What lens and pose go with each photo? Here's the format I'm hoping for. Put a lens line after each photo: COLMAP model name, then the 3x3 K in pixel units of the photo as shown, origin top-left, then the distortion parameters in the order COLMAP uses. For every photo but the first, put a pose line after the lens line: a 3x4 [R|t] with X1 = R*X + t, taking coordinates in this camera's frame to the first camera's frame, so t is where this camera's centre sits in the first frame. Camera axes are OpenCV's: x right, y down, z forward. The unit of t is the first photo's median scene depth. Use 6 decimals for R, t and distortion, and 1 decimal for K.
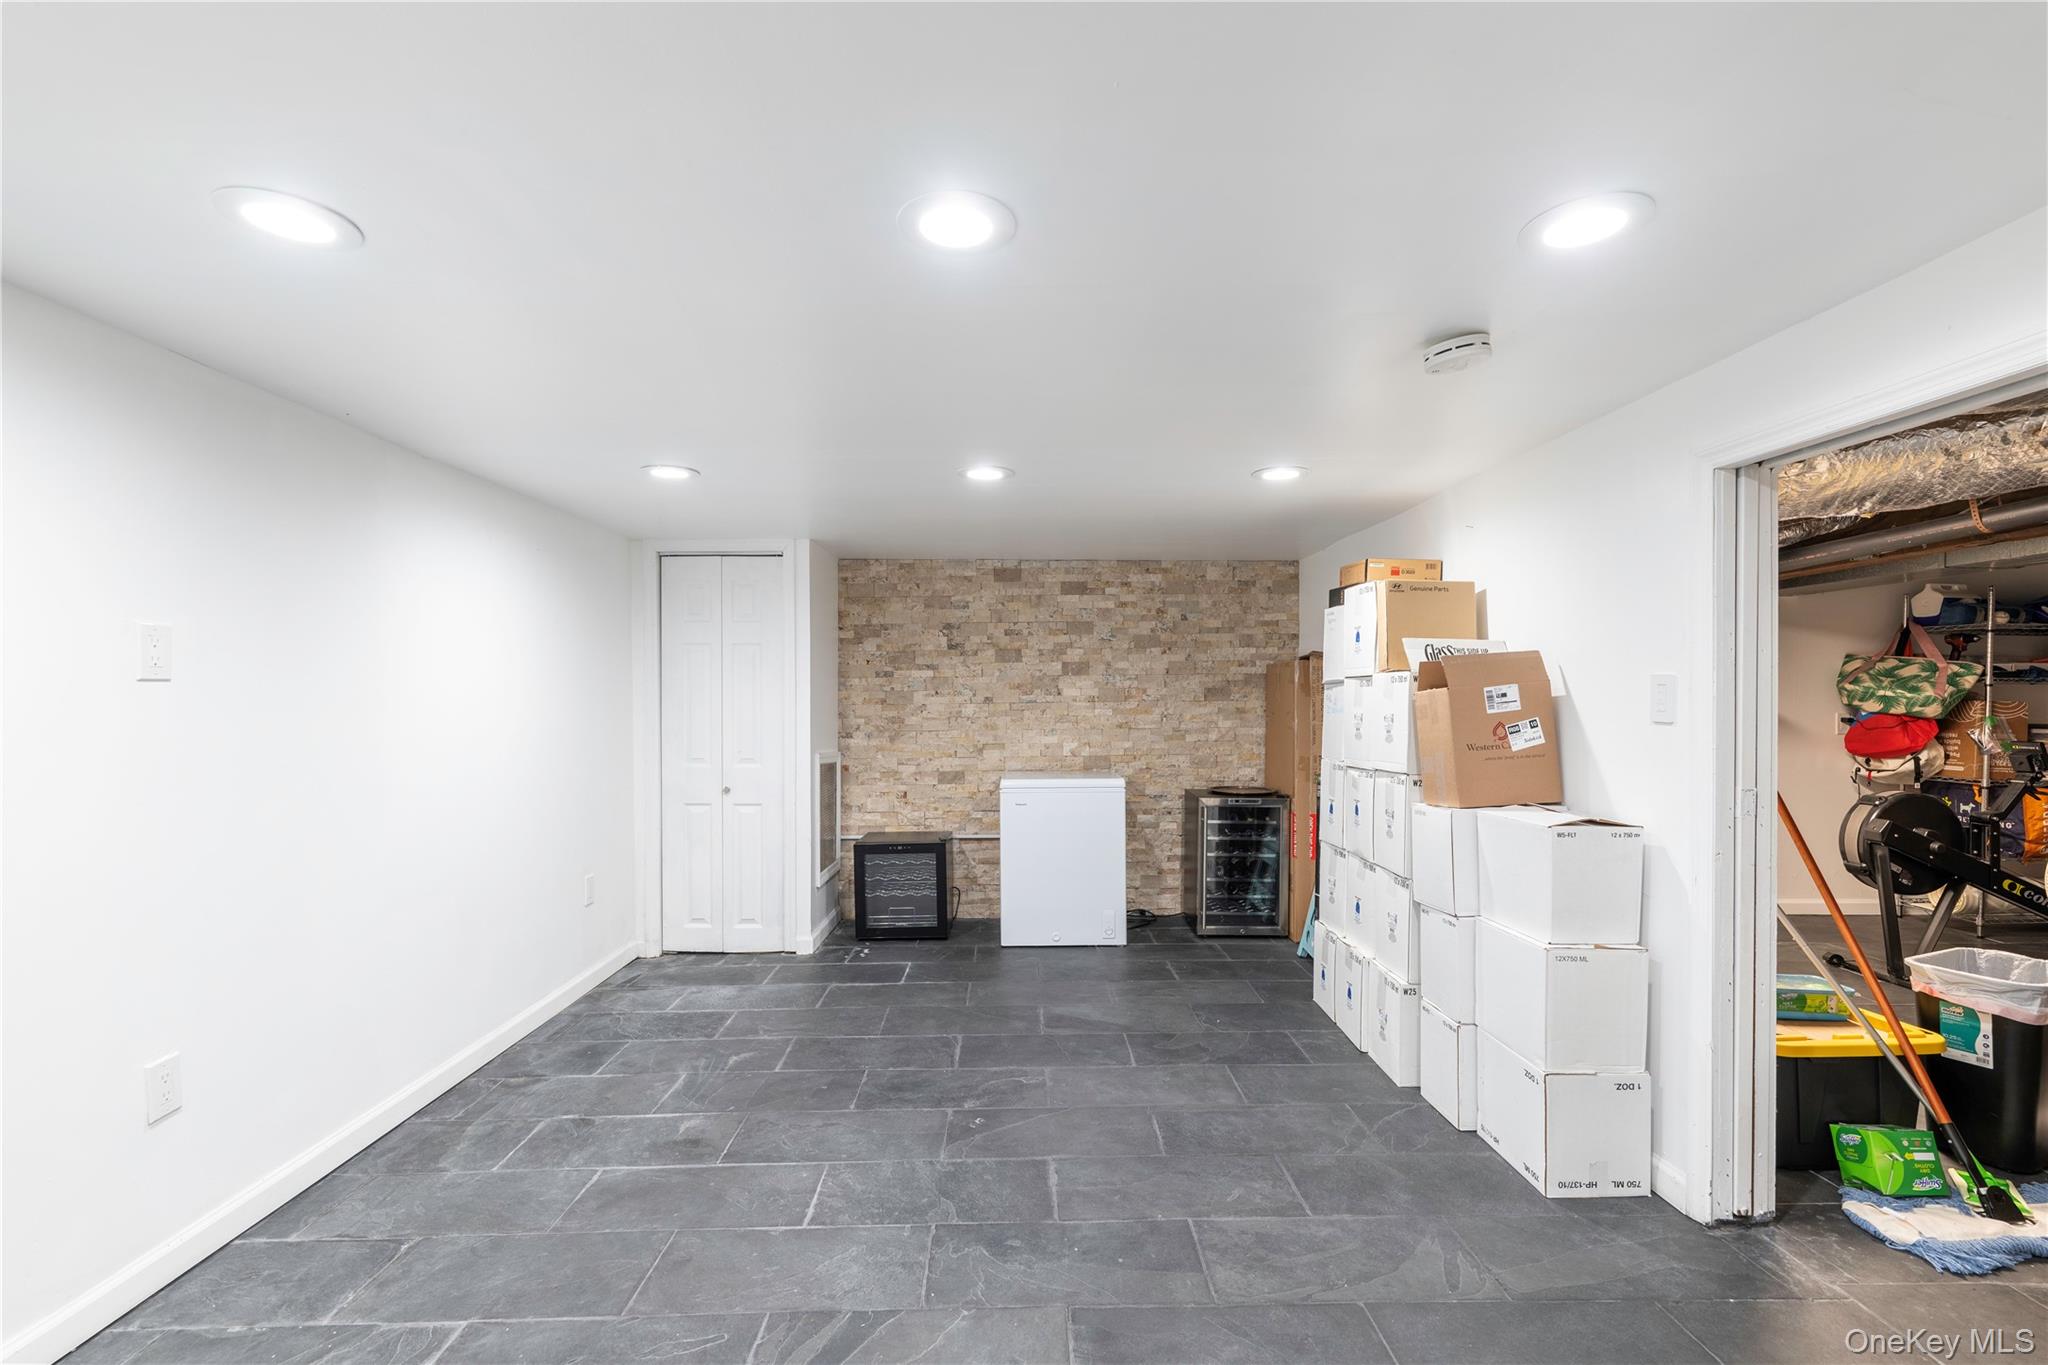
lens RADIAL K [[909.3, 0, 1026.9], [0, 909.3, 708.1], [0, 0, 1]] dist [-0.003341, -0.000188]
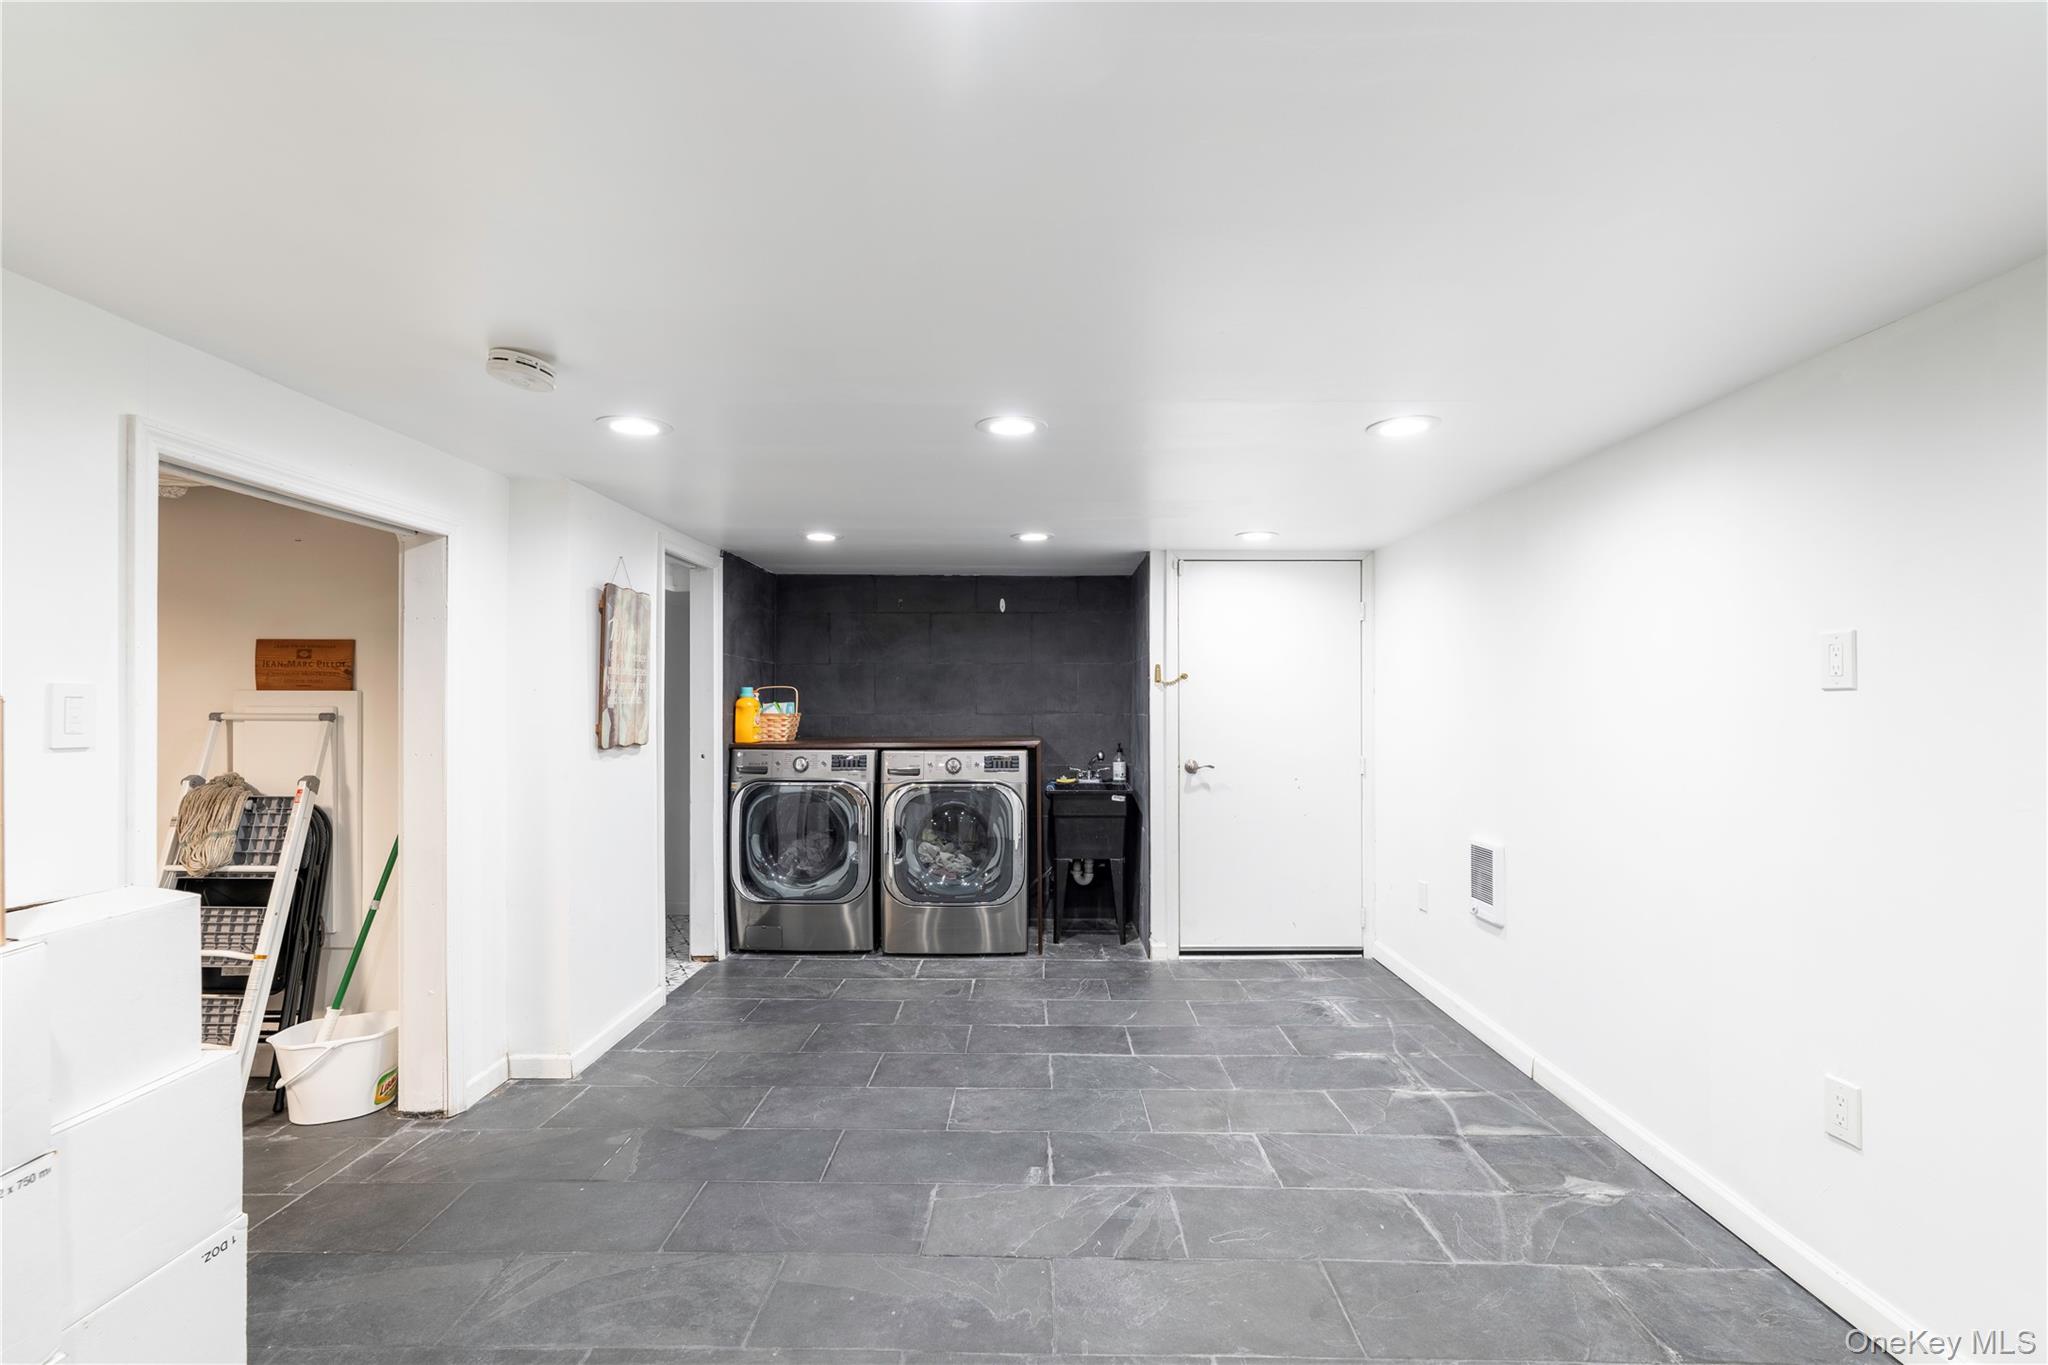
lens RADIAL K [[909.3, 0, 1023.8], [0, 909.3, 692.3], [0, 0, 1]] dist [-0.003341, -0.000188]
pose [[-0.999365, 0.003455, 0.035458, -0.115166], [0.003592, 0.999986, 0.003786, -0.033150], [-0.035445, 0.003911, -0.999364, 1.968918]]
